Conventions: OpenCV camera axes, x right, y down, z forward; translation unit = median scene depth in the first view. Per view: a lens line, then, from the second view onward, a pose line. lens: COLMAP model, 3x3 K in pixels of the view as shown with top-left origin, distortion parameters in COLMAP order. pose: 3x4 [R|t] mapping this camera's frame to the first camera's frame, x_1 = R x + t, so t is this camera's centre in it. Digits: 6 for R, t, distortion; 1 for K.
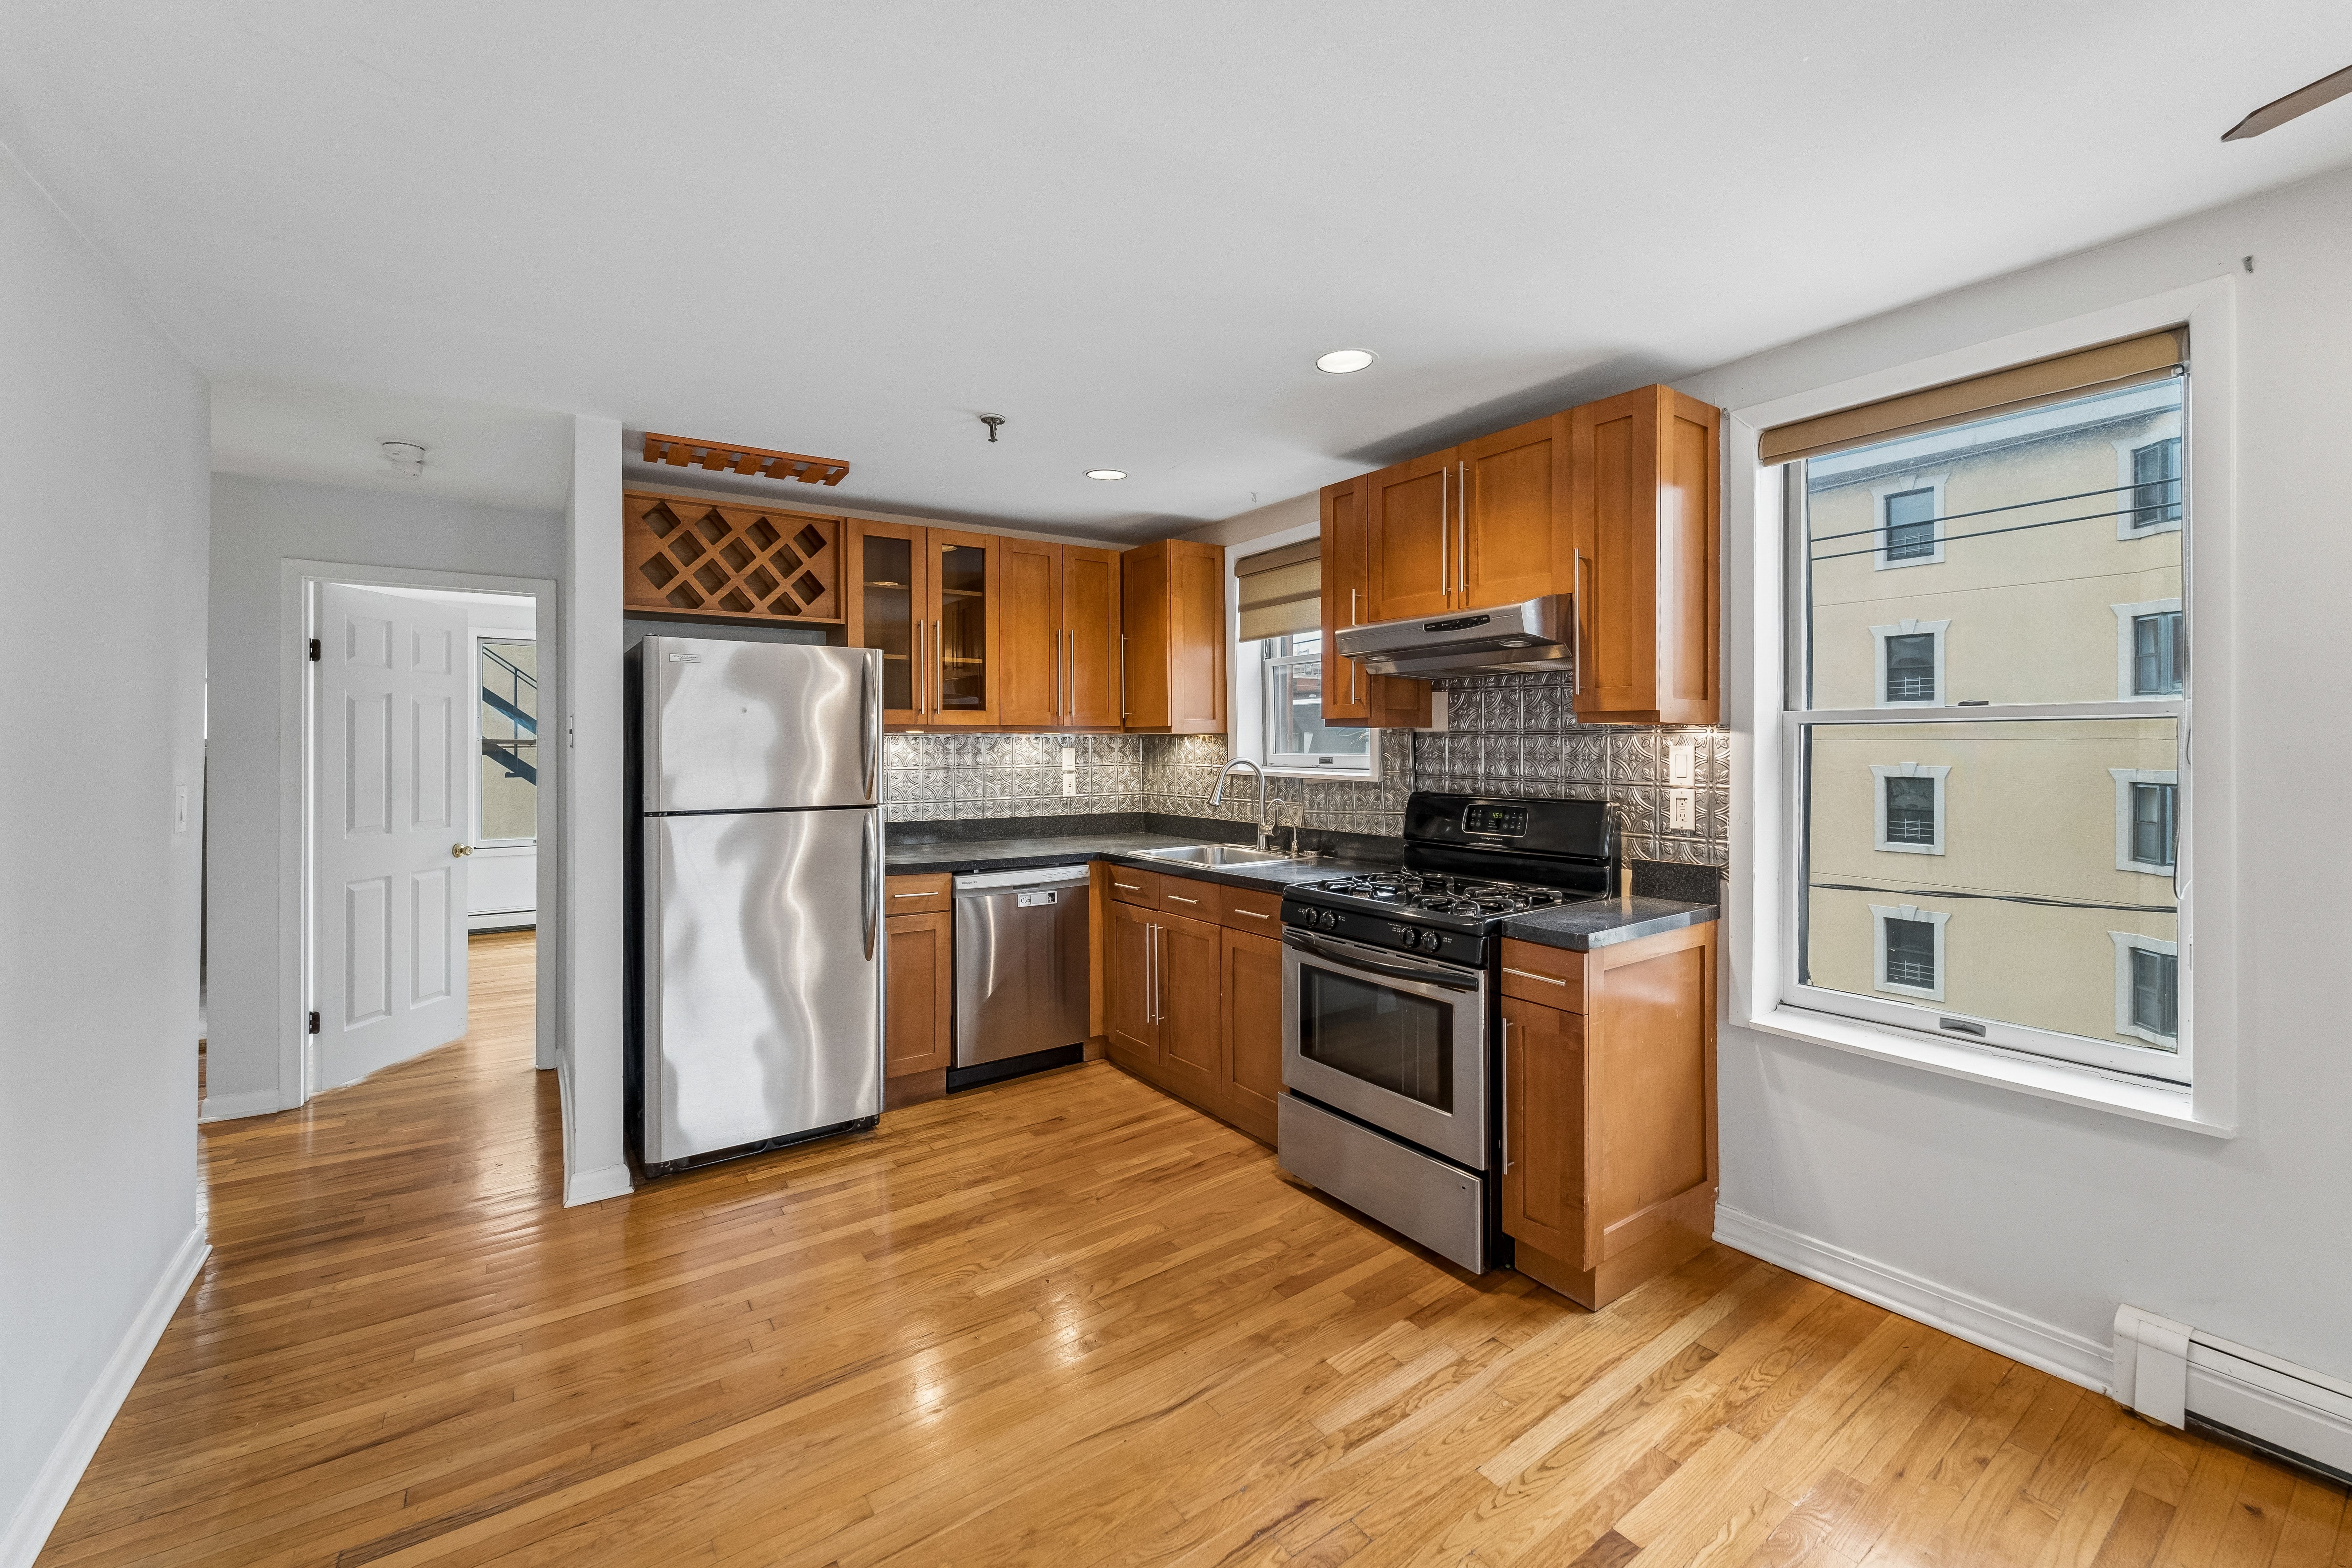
lens RADIAL K [[963.5, 0, 1176.8], [0, 963.5, 747.0], [0, 0, 1]] dist [0.001936, -0.000145]
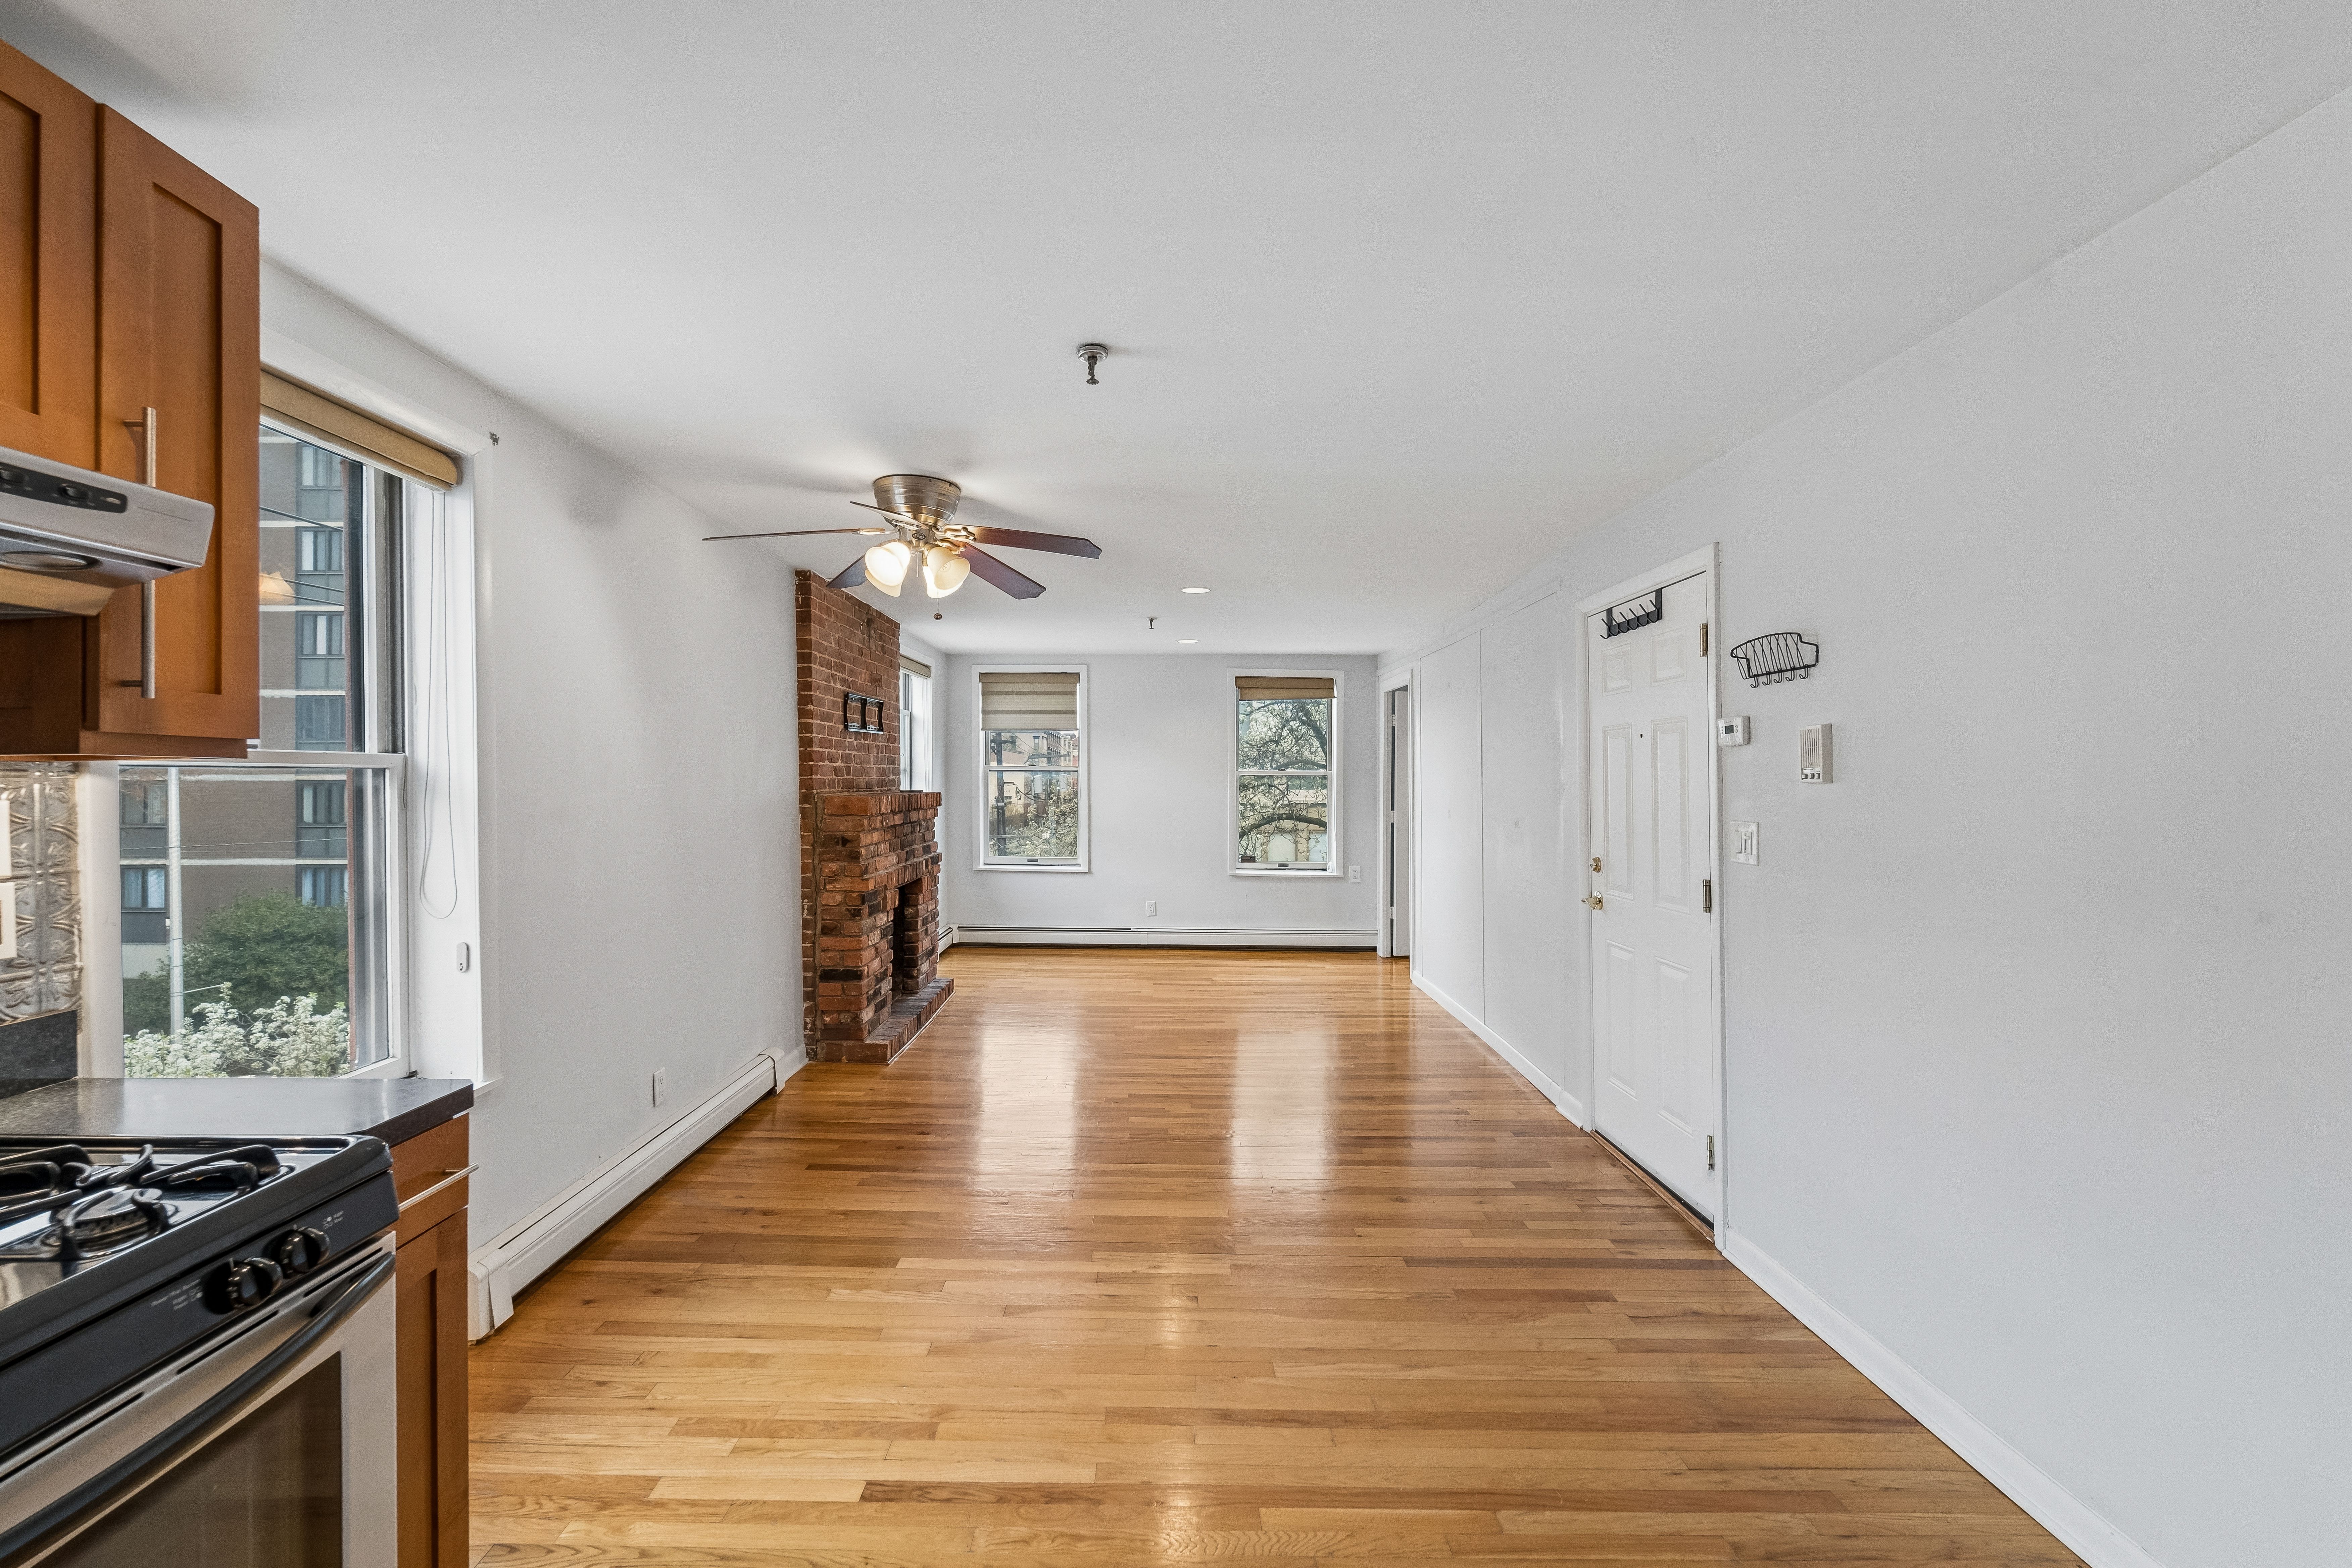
lens RADIAL K [[945.0, 0, 1169.3], [0, 945.0, 777.2], [0, 0, 1]] dist [0.001814, -0.002250]
pose [[-0.830734, 0.008273, 0.556608, -0.220868], [0.009133, 0.999958, -0.001232, -0.005789], [-0.556594, 0.004060, -0.830775, 0.829794]]
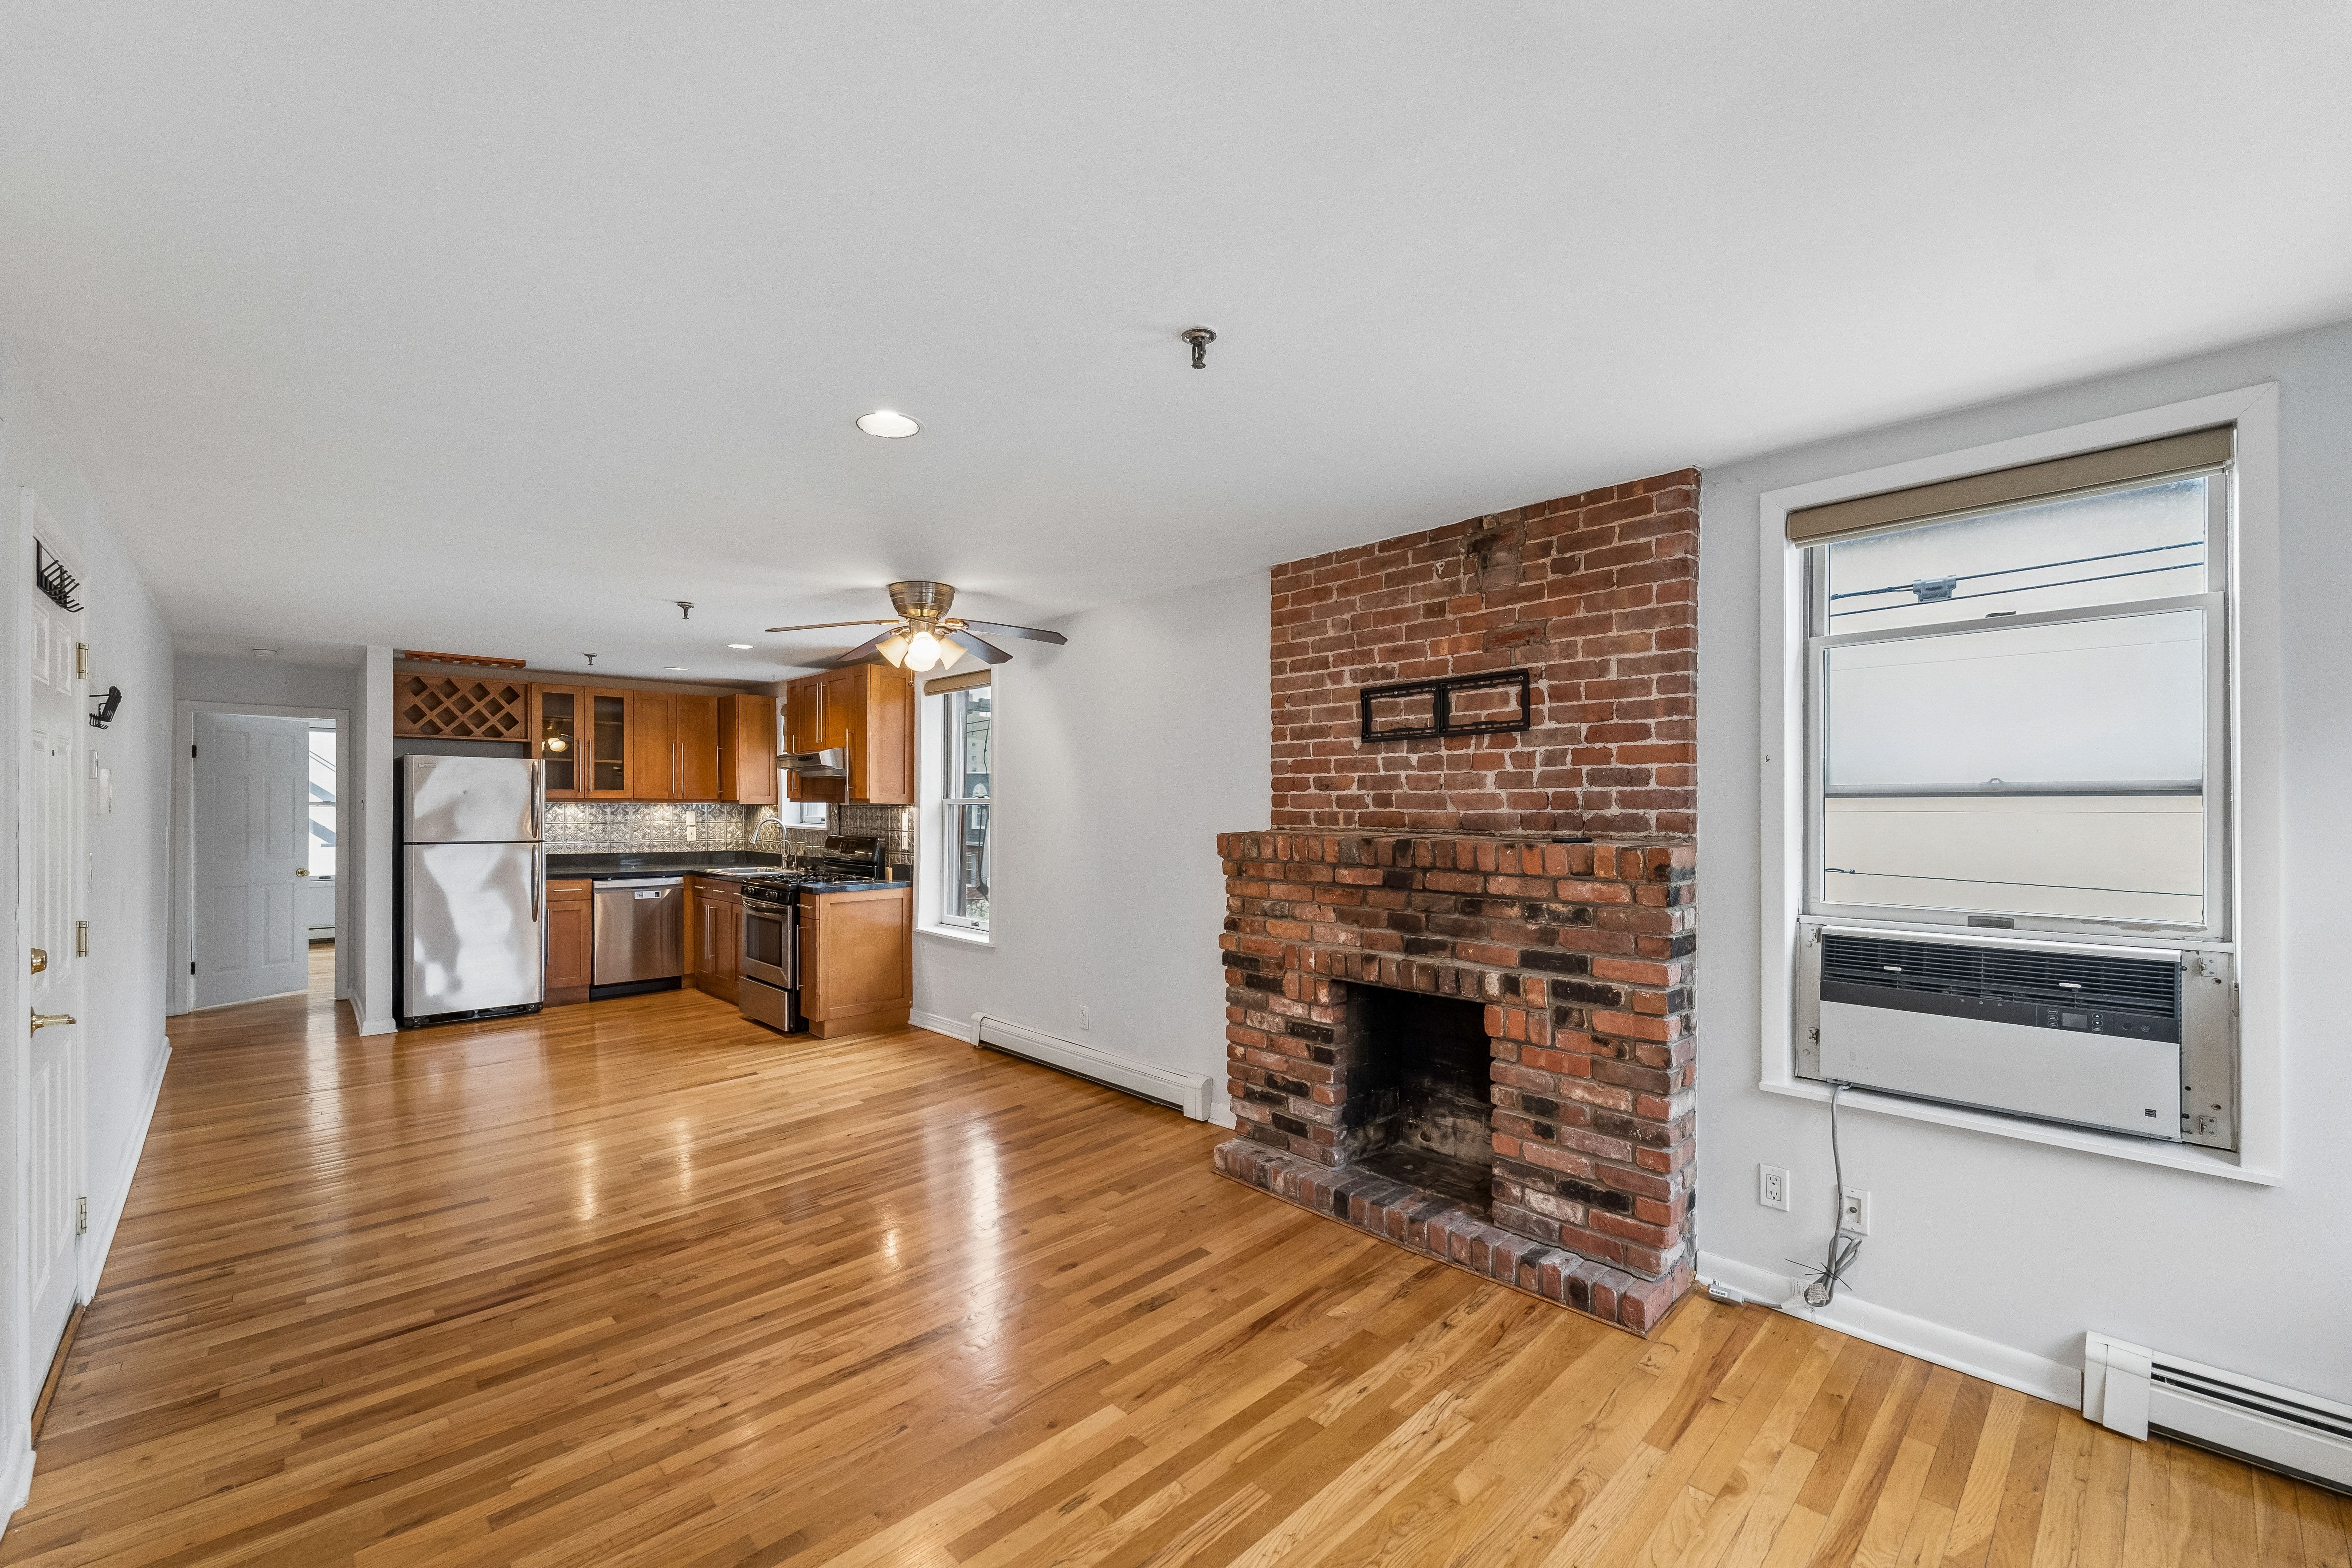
lens RADIAL K [[953.7, 0, 1157.0], [0, 953.7, 812.8], [0, 0, 1]] dist [0.001294, -0.000324]
pose [[0.988377, 0.006964, 0.151865, 0.602332], [-0.007545, 0.999966, 0.003256, -0.010702], [-0.151837, -0.004364, 0.988396, -1.043085]]
